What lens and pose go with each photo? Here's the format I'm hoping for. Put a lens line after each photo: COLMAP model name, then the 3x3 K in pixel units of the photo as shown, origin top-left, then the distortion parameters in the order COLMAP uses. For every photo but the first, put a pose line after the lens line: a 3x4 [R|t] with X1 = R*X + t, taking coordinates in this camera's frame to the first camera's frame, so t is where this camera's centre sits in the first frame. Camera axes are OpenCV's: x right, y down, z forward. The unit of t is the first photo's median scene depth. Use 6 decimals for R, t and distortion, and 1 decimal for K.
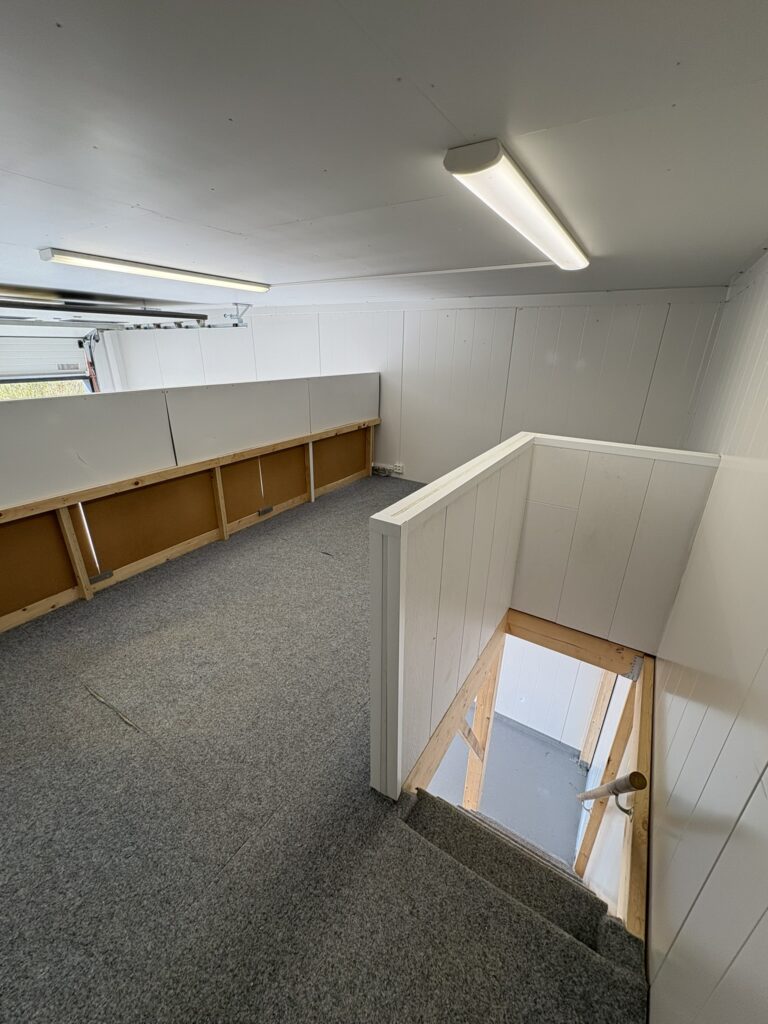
lens RADIAL K [[412.5, 0, 383.0], [0, 412.5, 511.9], [0, 0, 1]] dist [-0.000975, 0.000223]
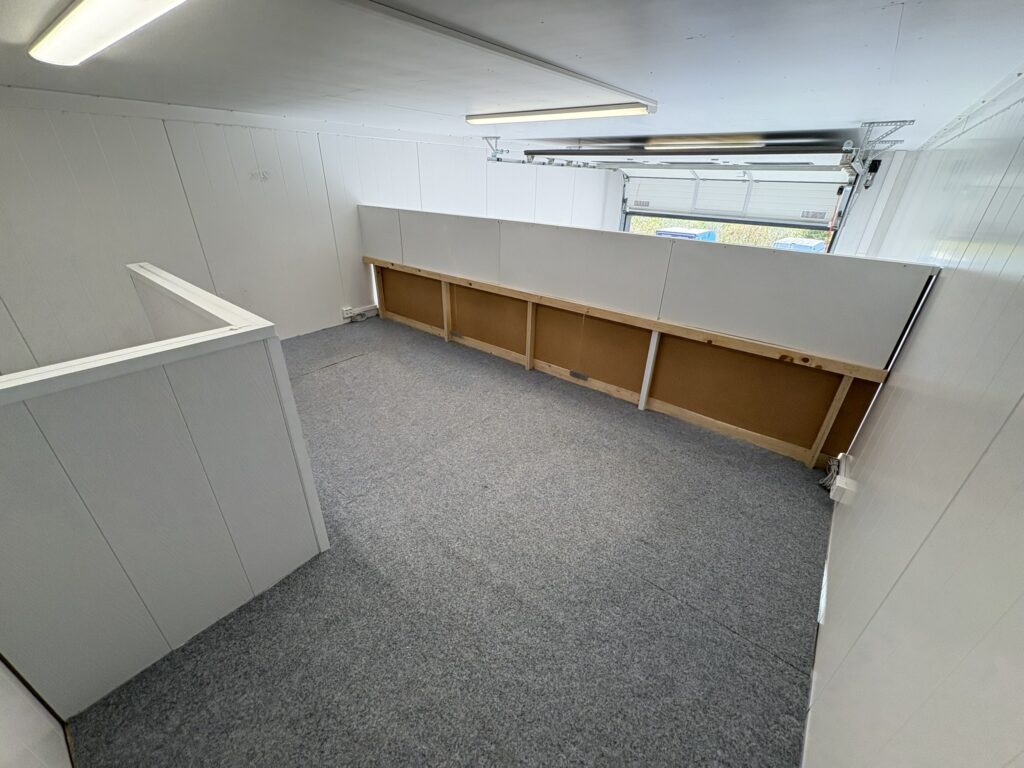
lens RADIAL K [[412.5, 0, 510.4], [0, 412.5, 385.9], [0, 0, 1]] dist [-0.000975, 0.000223]
pose [[-0.109070, 0.439958, -0.891370, 0.532981], [-0.398270, 0.802257, 0.444707, -0.318976], [0.910760, 0.403510, 0.087720, 0.783195]]
